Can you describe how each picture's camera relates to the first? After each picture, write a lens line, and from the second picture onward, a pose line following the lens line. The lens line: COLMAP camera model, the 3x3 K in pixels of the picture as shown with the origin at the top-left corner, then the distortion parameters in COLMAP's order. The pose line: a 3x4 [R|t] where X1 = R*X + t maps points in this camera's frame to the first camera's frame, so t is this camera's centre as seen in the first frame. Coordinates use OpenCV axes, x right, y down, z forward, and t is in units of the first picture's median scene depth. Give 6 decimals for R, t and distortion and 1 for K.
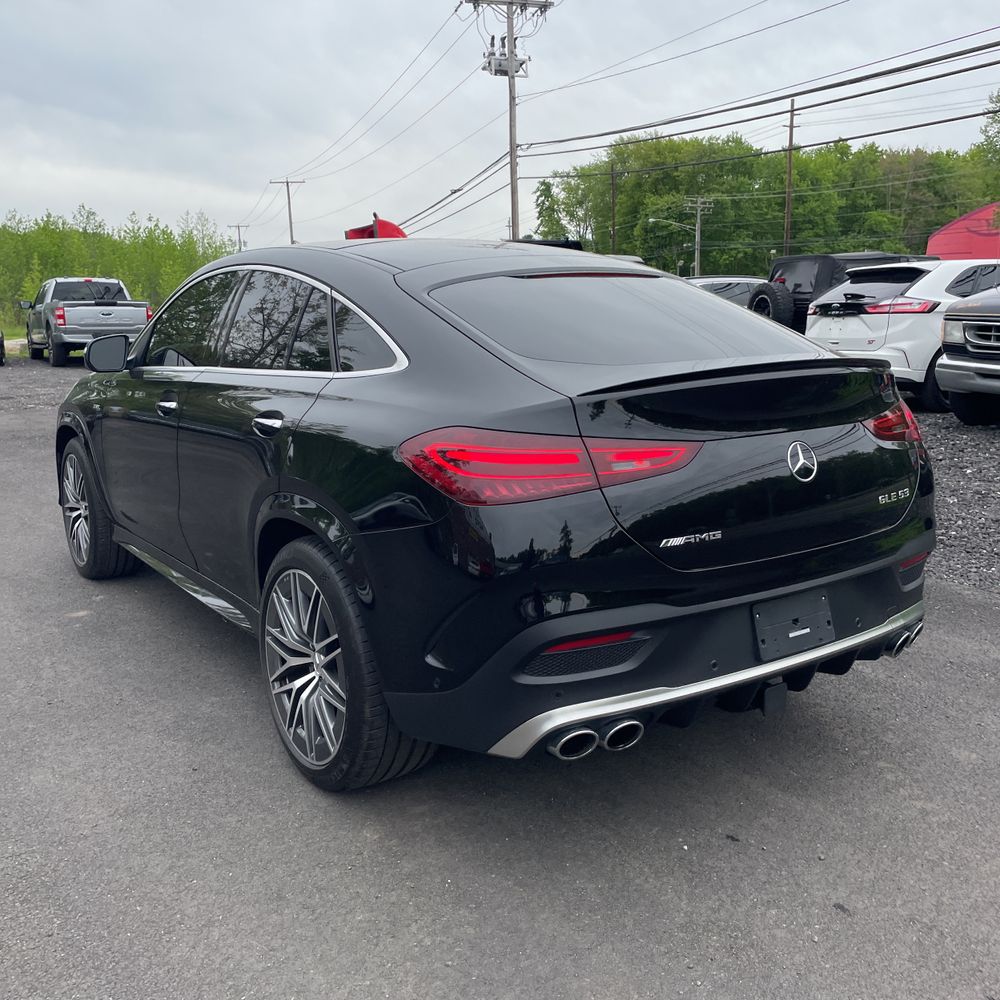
lens RADIAL K [[992.7, 0, 500.0], [0, 992.7, 500.0], [0, 0, 1]] dist [0.091672, -0.122243]
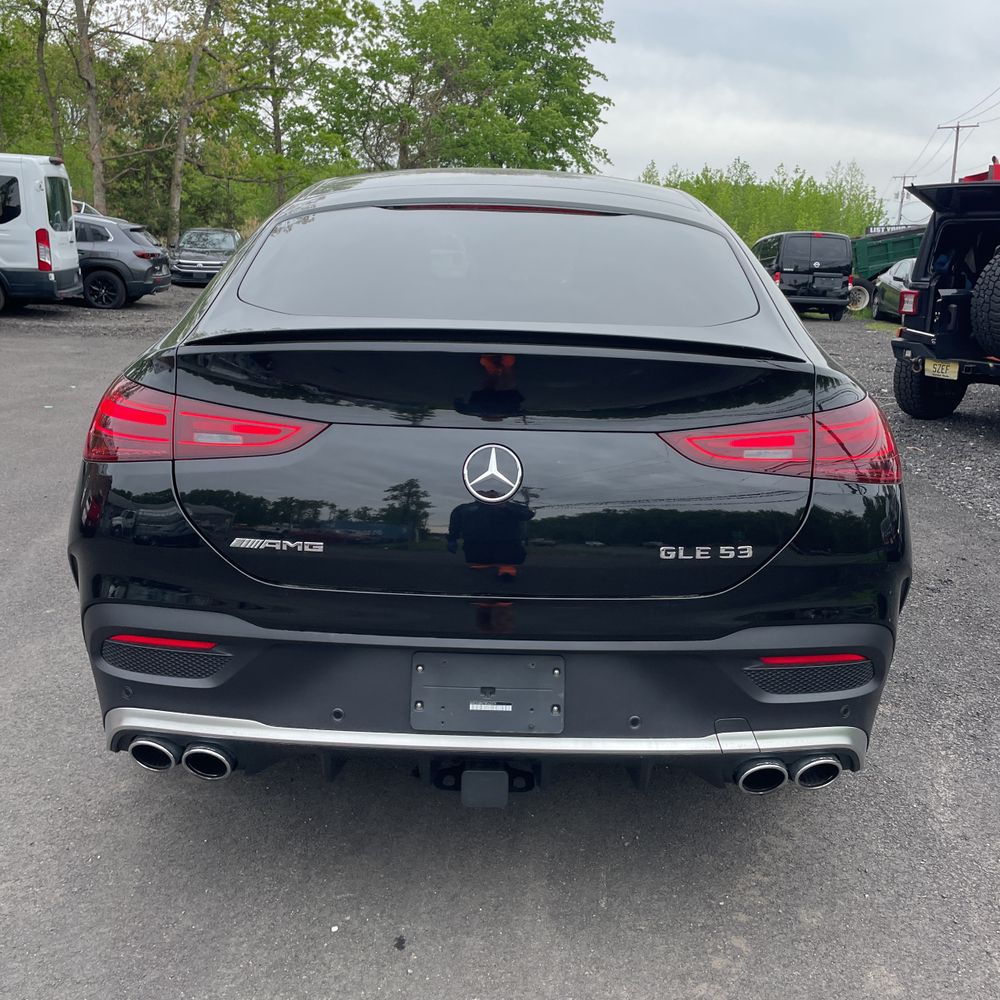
lens RADIAL K [[992.7, 0, 500.0], [0, 992.7, 500.0], [0, 0, 1]] dist [0.091672, -0.122243]
pose [[0.818965, 0.171874, -0.547500, 0.658050], [-0.147847, 0.985080, 0.088089, -0.077631], [0.554471, 0.008804, 0.832156, 0.396192]]
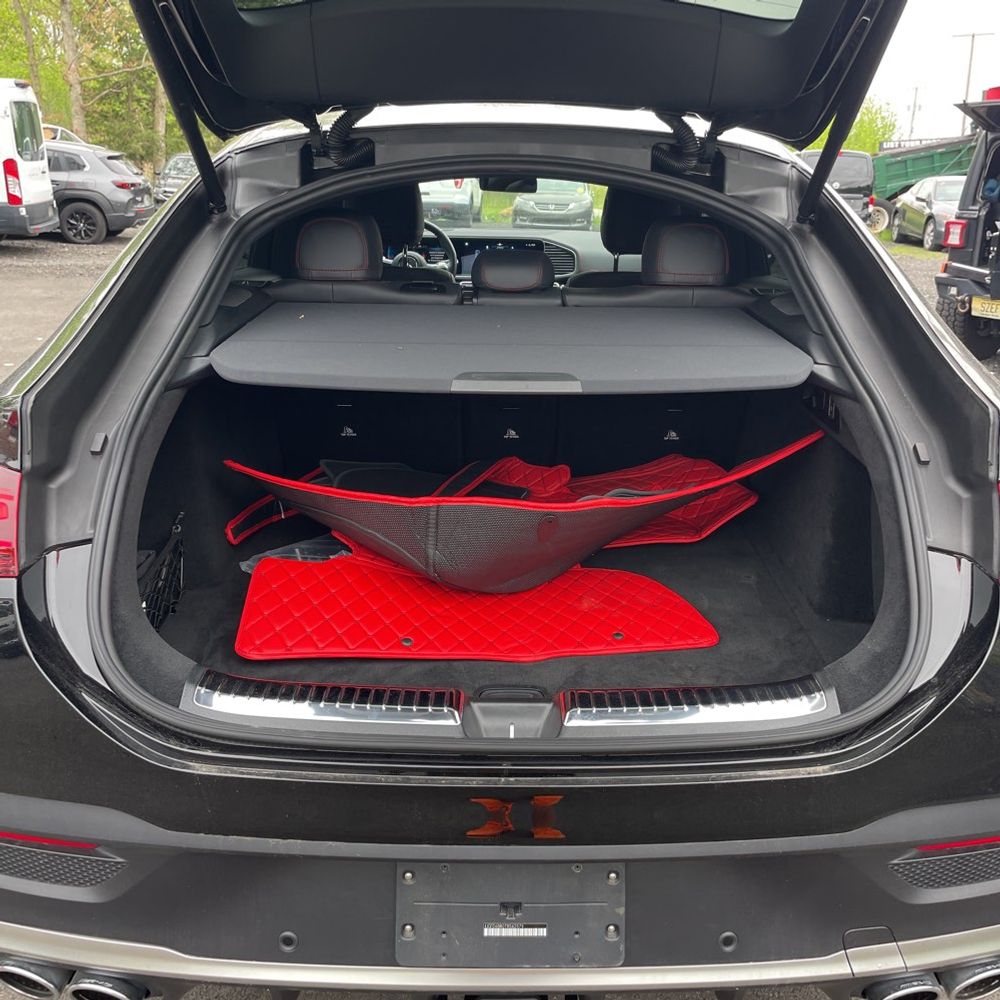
lens RADIAL K [[995.9, 0, 516.6], [0, 995.9, 499.7], [0, 0, 1]] dist [0.083710, -0.103816]
pose [[0.826990, 0.198020, -0.526190, 0.503347], [-0.134039, 0.978376, 0.157527, -0.144940], [0.546005, -0.059743, 0.835649, 0.593942]]
